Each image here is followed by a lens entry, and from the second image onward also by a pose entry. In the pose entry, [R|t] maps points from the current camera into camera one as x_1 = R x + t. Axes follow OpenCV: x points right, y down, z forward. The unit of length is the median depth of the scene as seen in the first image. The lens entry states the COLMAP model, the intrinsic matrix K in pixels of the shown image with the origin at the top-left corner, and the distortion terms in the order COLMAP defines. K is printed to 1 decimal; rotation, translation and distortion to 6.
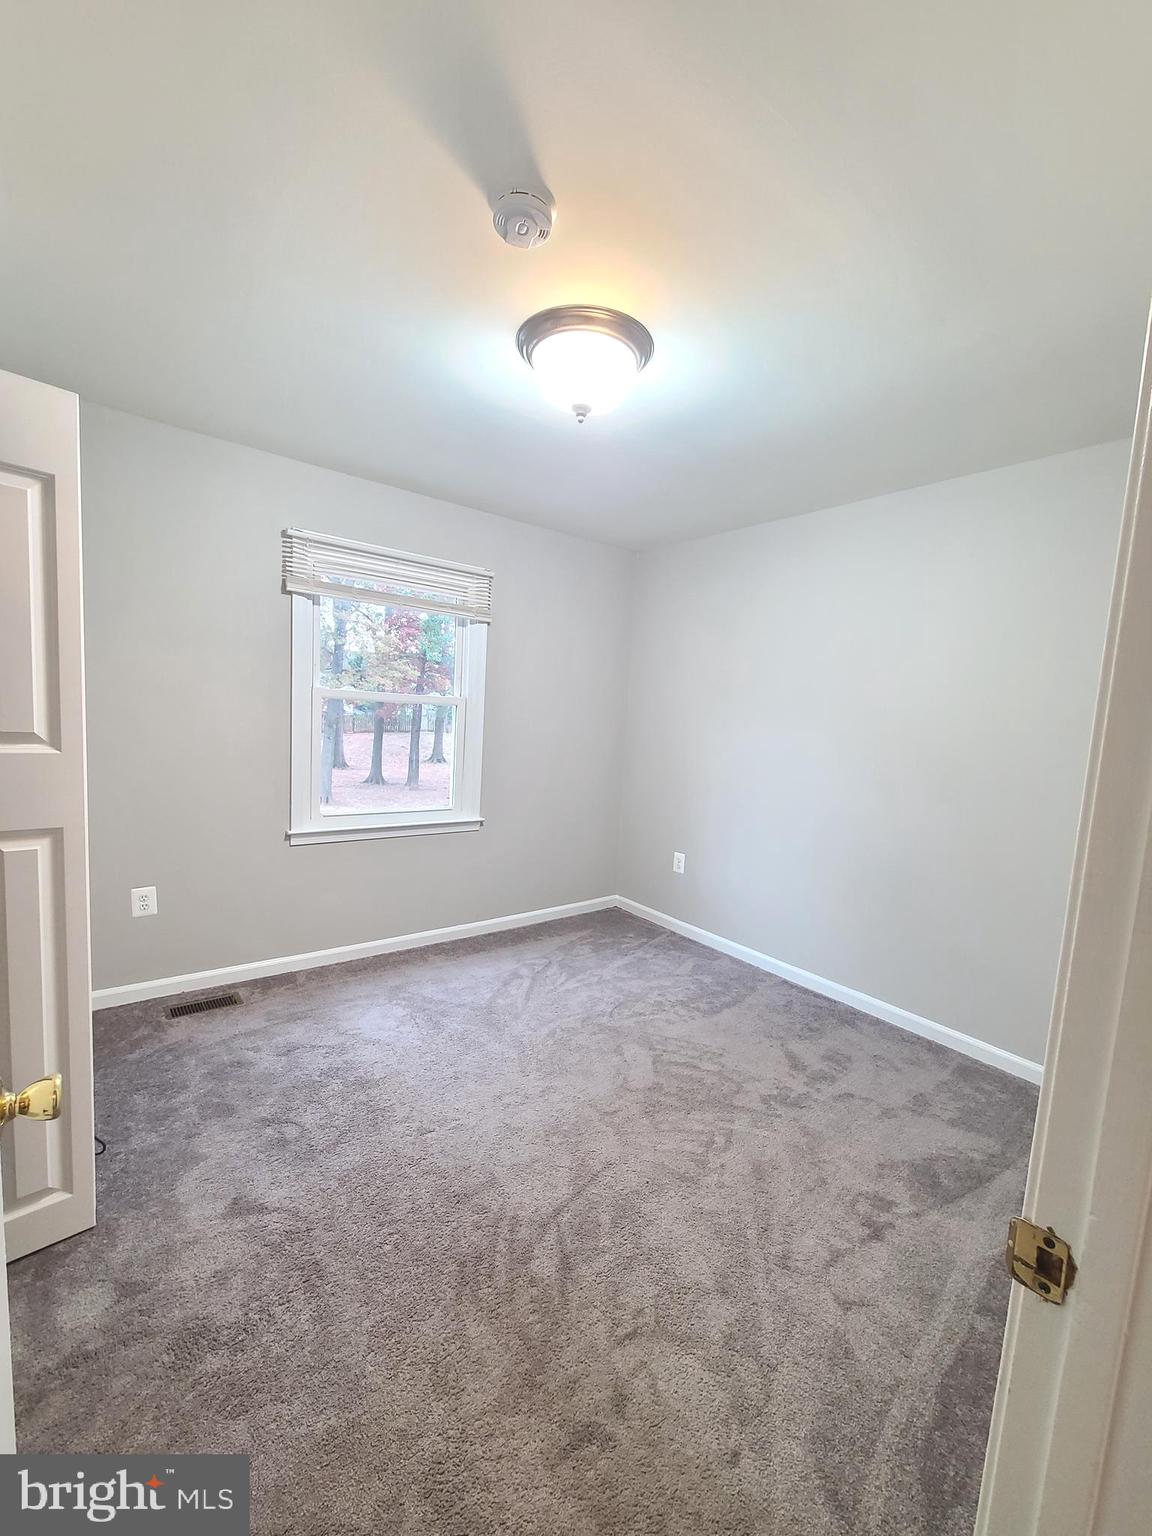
lens RADIAL K [[624.5, 0, 570.3], [0, 624.5, 777.1], [0, 0, 1]] dist [0.001455, -0.001176]
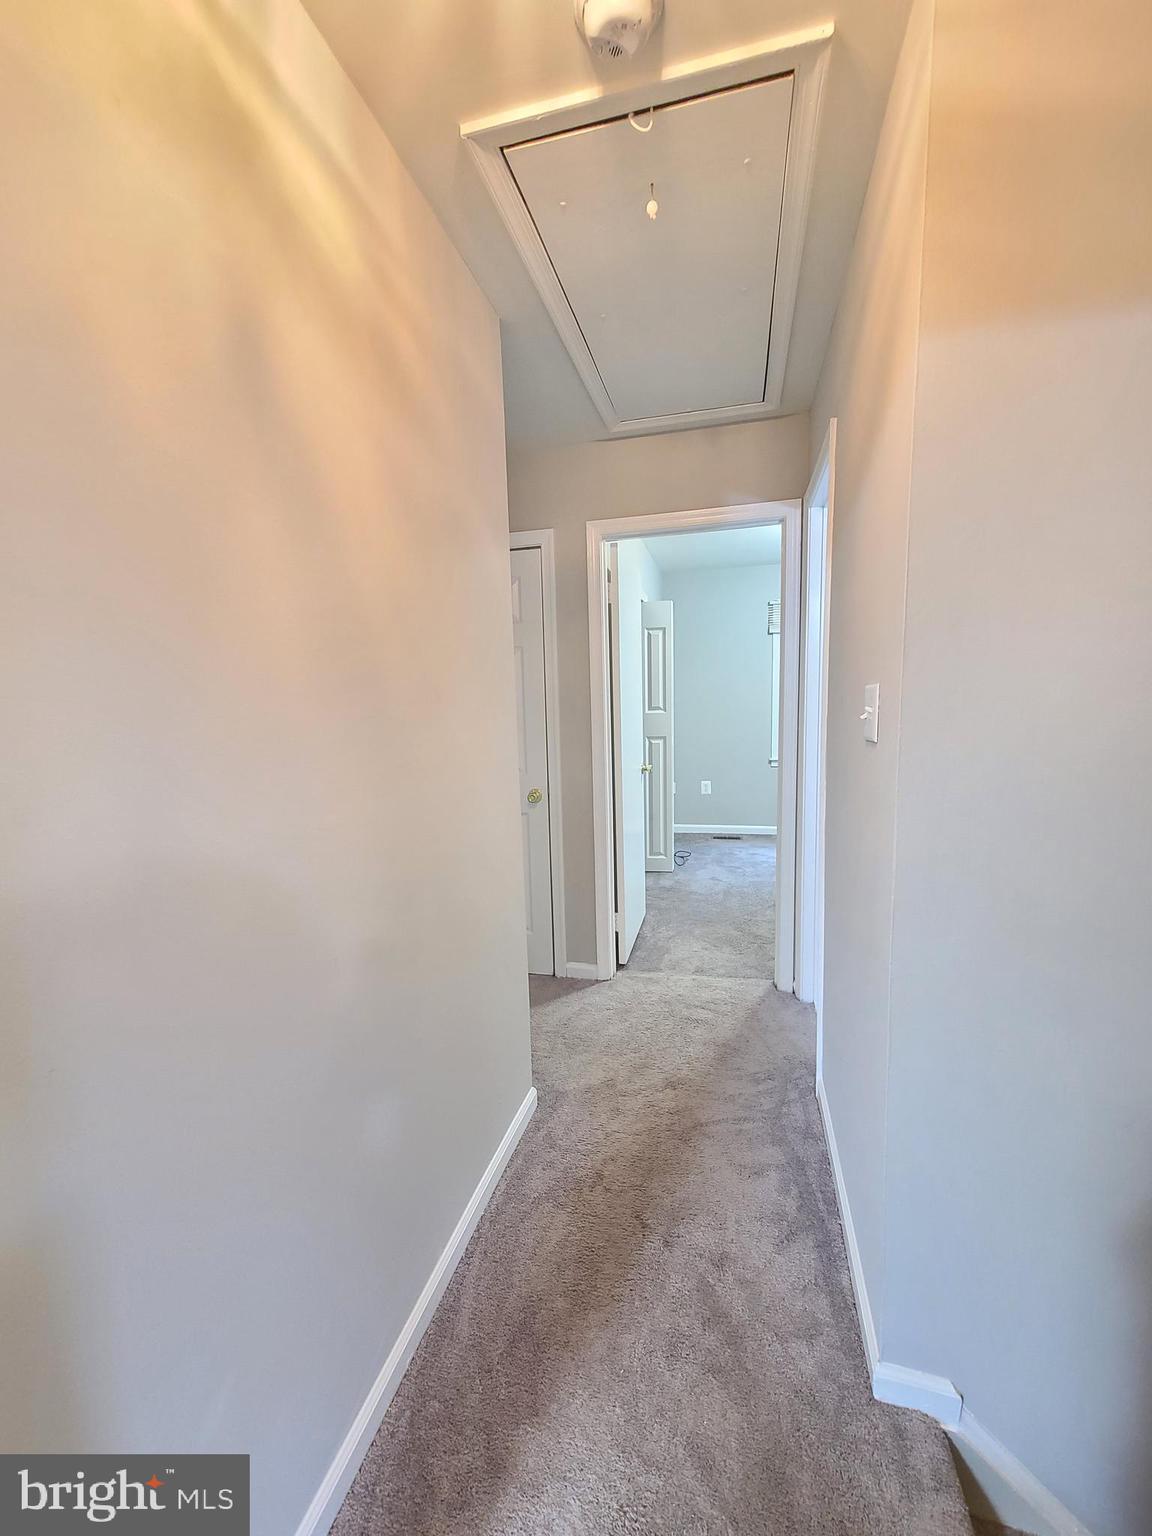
lens RADIAL K [[624.5, 0, 574.3], [0, 624.5, 769.0], [0, 0, 1]] dist [0.001455, -0.001176]
pose [[0.620614, 0.027952, -0.783618, 1.215042], [-0.018691, 0.999608, 0.020853, 0.164379], [0.783893, 0.001706, 0.620893, -1.169601]]
